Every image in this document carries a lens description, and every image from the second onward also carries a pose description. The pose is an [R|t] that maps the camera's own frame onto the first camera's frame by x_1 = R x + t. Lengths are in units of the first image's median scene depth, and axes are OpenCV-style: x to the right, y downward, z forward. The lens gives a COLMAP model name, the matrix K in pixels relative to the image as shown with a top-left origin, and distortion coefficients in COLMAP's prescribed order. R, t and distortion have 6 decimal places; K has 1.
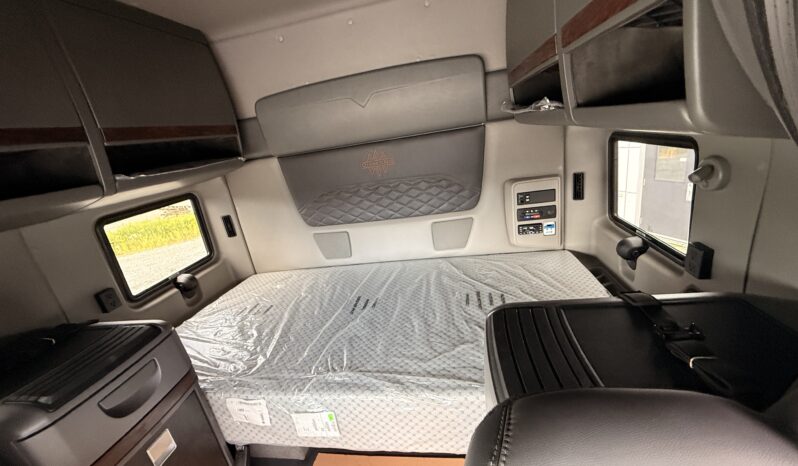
lens RADIAL K [[316.6, 0, 395.6], [0, 316.6, 231.3], [0, 0, 1]] dist [0.000963, -0.000727]
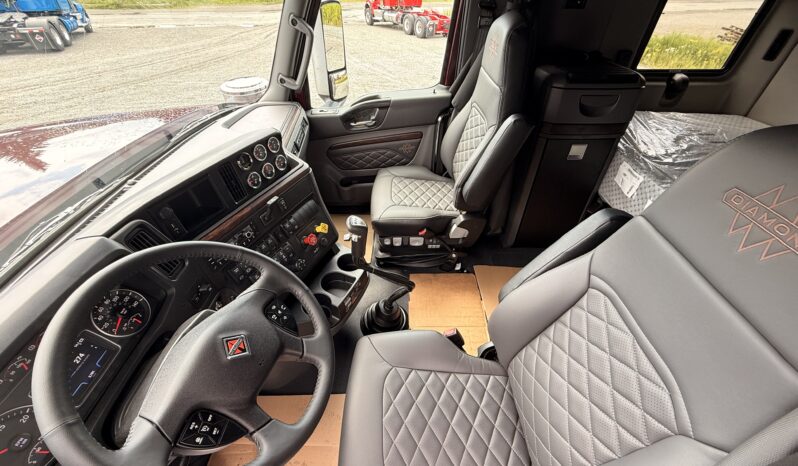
lens RADIAL K [[316.6, 0, 396.6], [0, 316.6, 231.2], [0, 0, 1]] dist [0.000963, -0.000727]
pose [[0.173354, 0.741733, -0.647904, 0.305670], [-0.327123, 0.663881, 0.672498, 0.119668], [0.928945, 0.095364, 0.357724, -0.267690]]
